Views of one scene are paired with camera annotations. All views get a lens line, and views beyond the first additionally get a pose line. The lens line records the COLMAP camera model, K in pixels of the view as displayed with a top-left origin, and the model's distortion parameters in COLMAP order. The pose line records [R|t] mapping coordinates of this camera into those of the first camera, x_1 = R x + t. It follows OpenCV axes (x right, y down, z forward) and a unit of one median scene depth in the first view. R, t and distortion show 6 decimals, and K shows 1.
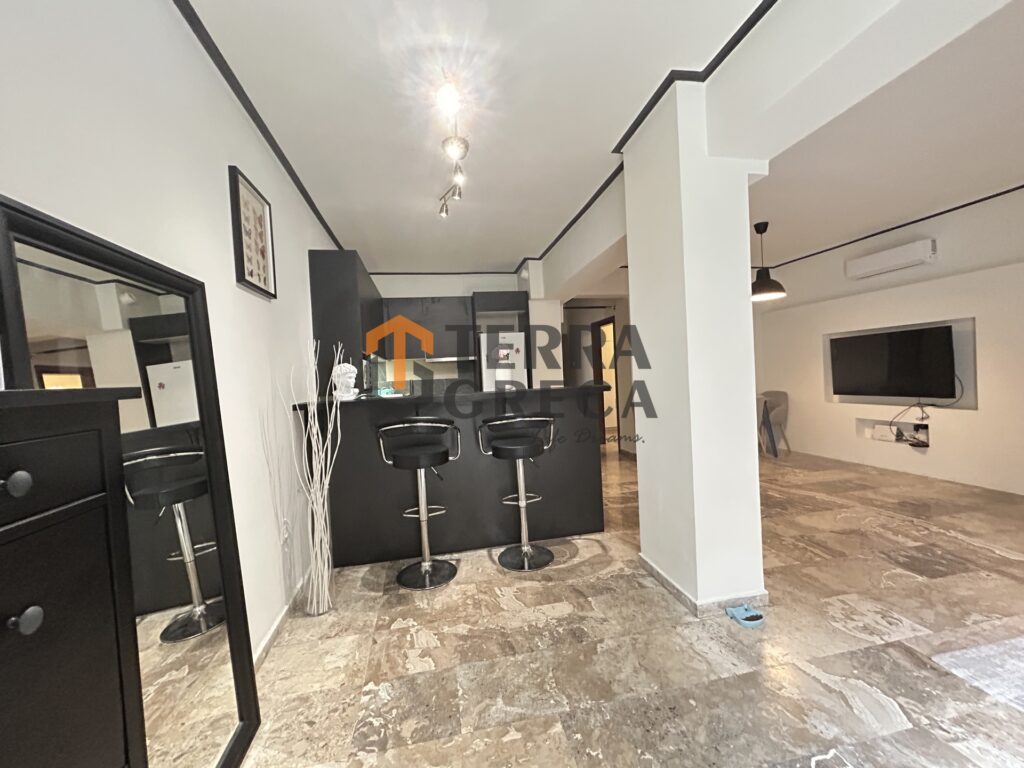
lens RADIAL K [[409.6, 0, 509.4], [0, 409.6, 386.6], [0, 0, 1]] dist [-0.002927, 0.000789]
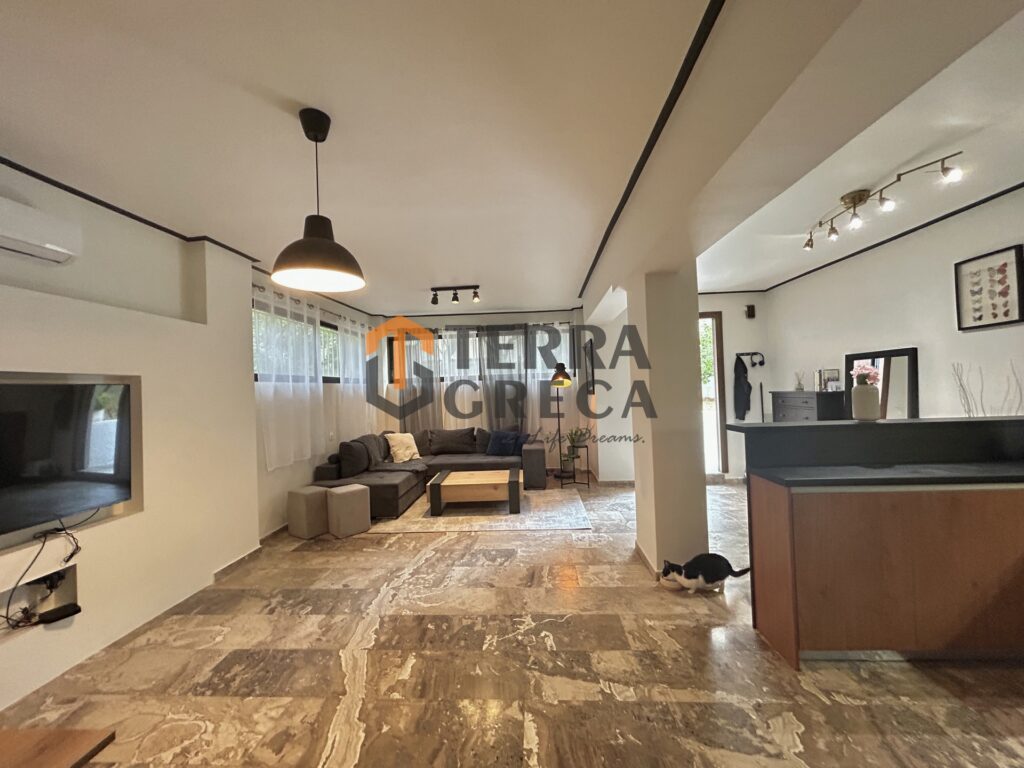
lens RADIAL K [[409.6, 0, 508.3], [0, 409.6, 382.2], [0, 0, 1]] dist [-0.002927, 0.000789]
pose [[-0.963575, 0.088863, 0.252244, 0.490177], [0.090665, 0.995871, -0.004495, -0.136401], [-0.251603, 0.018538, -0.967653, 2.062129]]
